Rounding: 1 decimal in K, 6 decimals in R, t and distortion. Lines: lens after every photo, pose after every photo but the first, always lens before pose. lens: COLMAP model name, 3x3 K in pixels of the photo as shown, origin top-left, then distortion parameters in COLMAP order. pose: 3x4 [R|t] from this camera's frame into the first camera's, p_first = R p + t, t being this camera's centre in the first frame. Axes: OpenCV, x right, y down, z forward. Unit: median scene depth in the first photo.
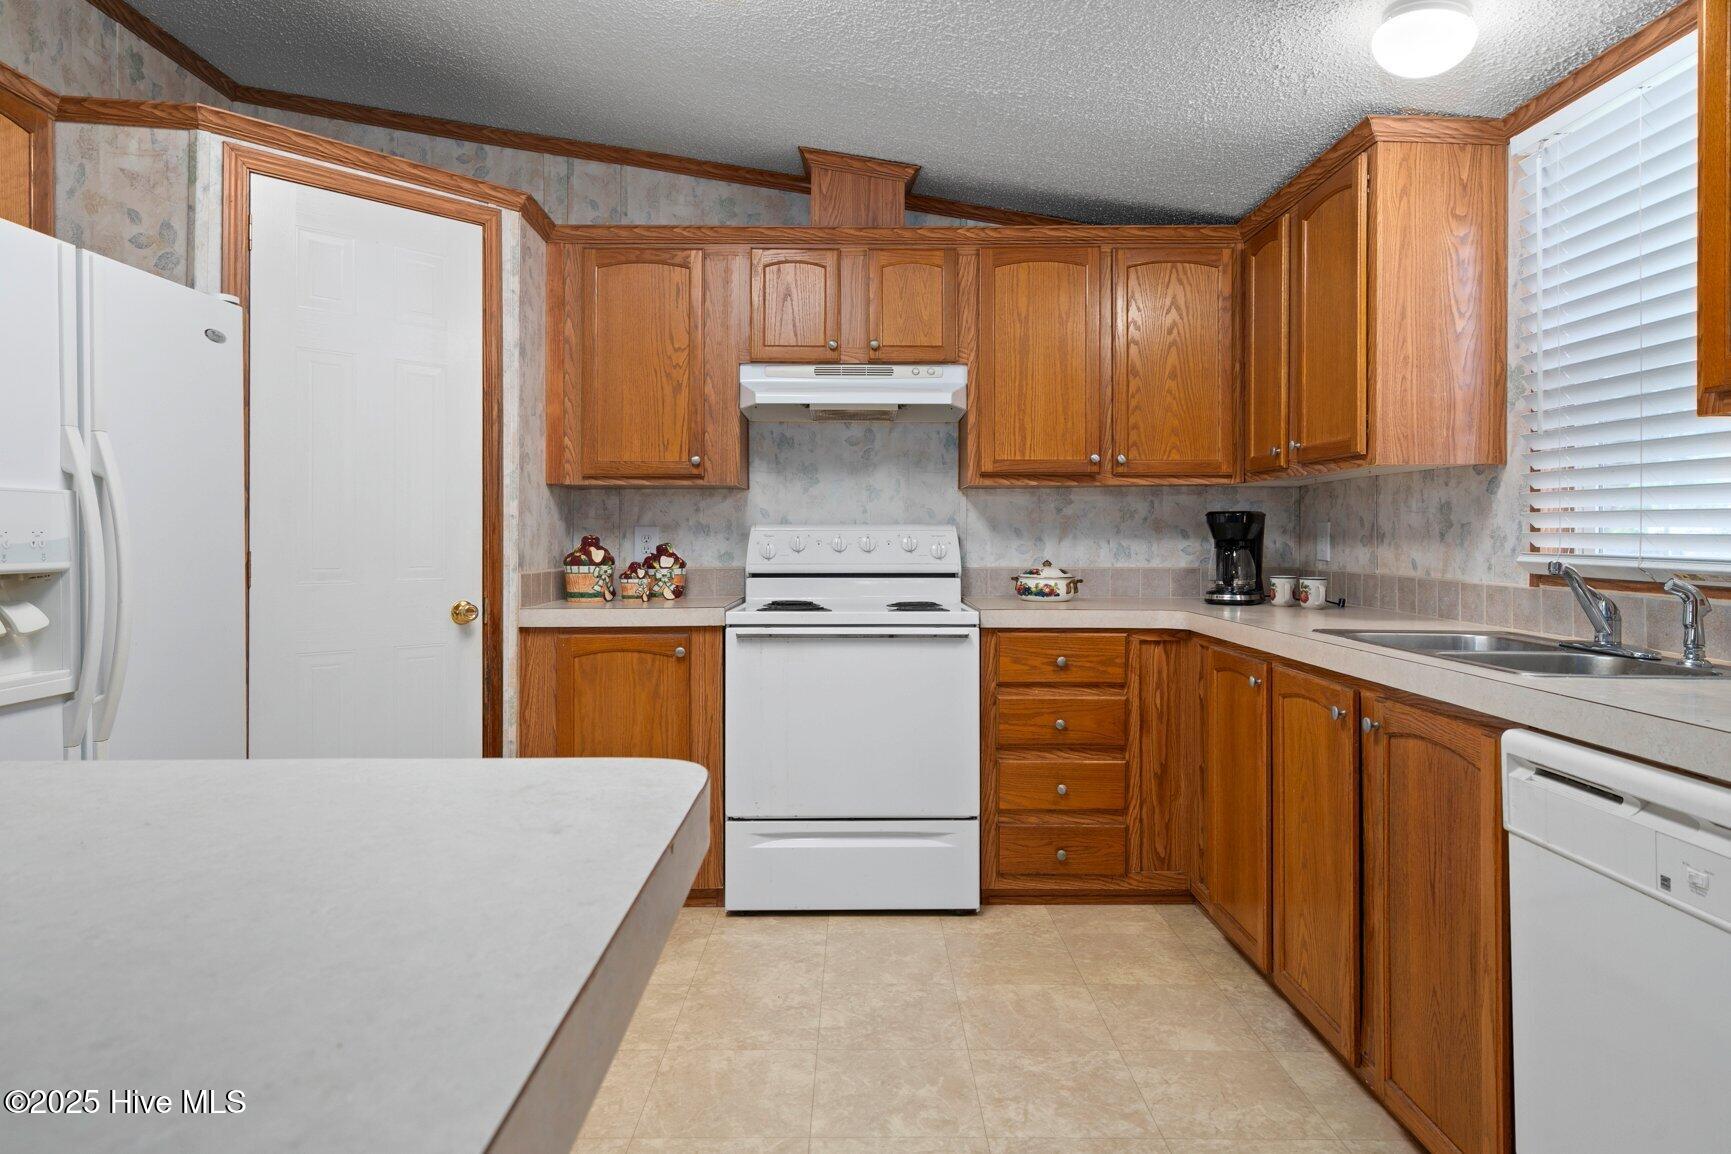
lens RADIAL K [[1058.9, 0, 869.5], [0, 1058.9, 530.3], [0, 0, 1]] dist [0.008876, -0.000189]
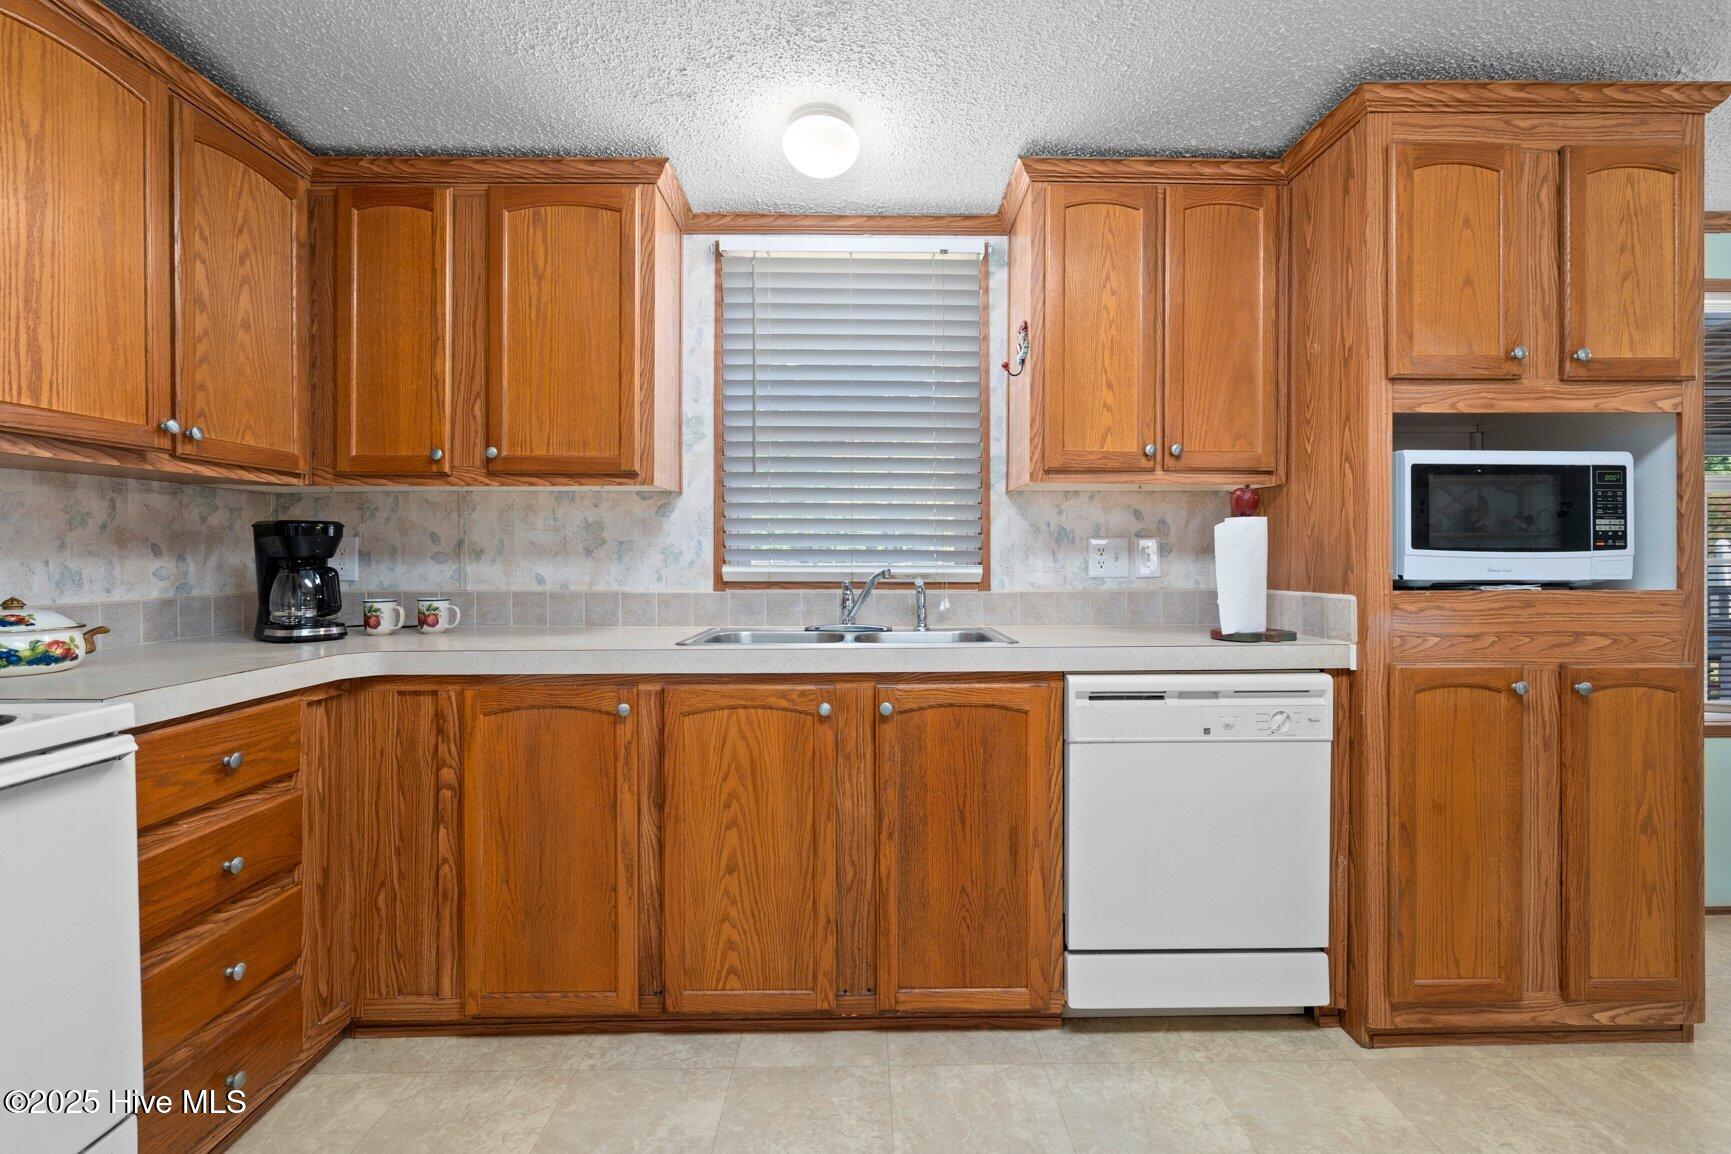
lens RADIAL K [[820.1, 0, 875.4], [0, 820.1, 554.6], [0, 0, 1]] dist [0.003373, -0.000410]
pose [[-0.006763, -0.002053, 0.999975, -0.264790], [-0.002606, 0.999995, 0.002035, 0.004460], [-0.999974, -0.002592, -0.006768, 0.587348]]
